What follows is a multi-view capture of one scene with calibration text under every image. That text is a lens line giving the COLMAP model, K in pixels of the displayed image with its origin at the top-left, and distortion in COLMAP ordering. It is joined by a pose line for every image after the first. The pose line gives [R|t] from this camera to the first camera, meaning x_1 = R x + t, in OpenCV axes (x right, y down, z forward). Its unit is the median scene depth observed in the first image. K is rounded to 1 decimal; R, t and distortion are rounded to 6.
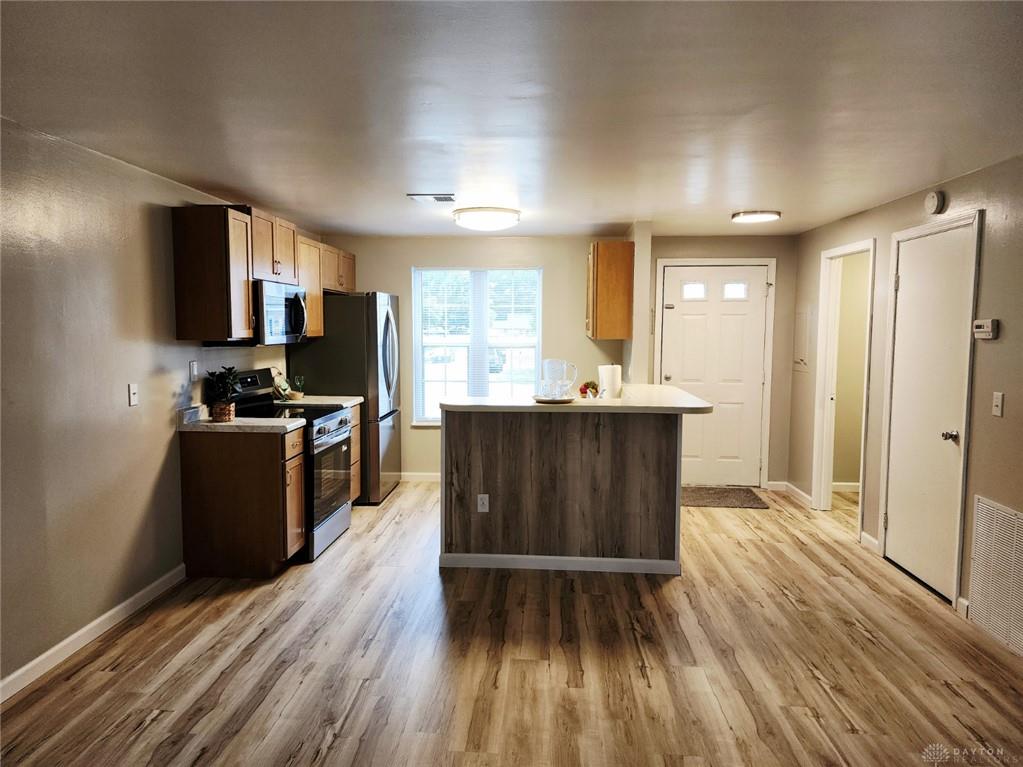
lens RADIAL K [[610.6, 0, 511.5], [0, 610.6, 383.5], [0, 0, 1]] dist [-0.001160, -0.000628]
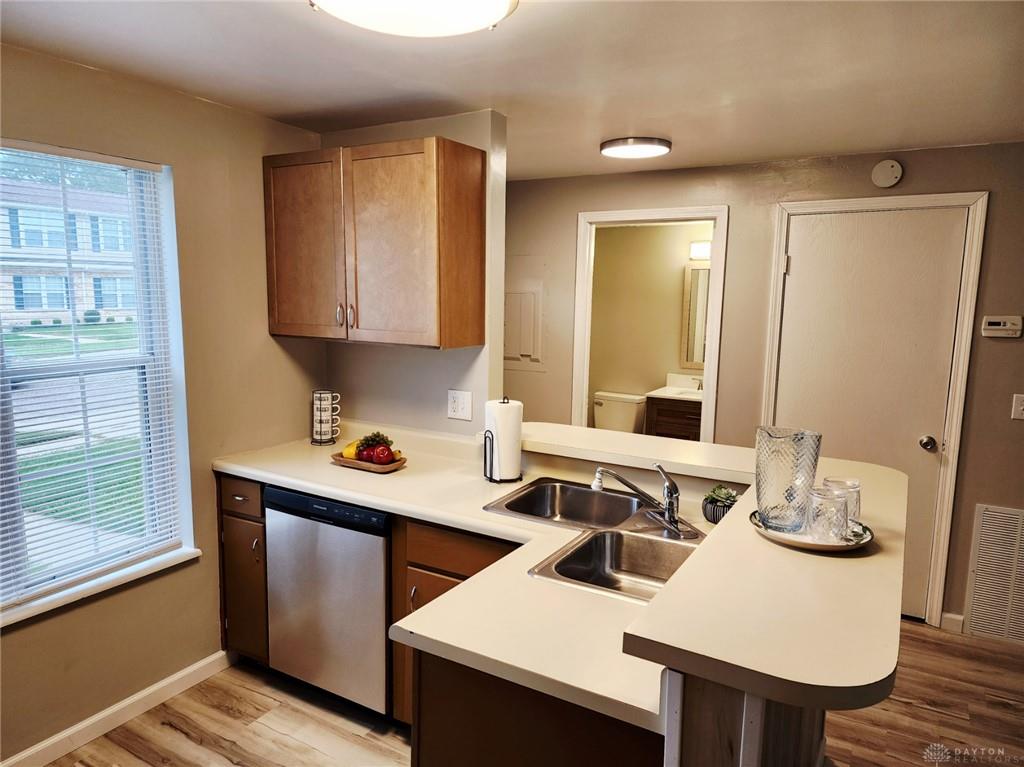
lens RADIAL K [[700.6, 0, 512.0], [0, 700.6, 383.5], [0, 0, 1]] dist [0.010211, 0.002234]
pose [[0.459568, -0.111475, 0.881119, -0.396134], [0.069793, 0.993557, 0.089297, -0.116984], [-0.885396, 0.020458, 0.464387, 0.897470]]
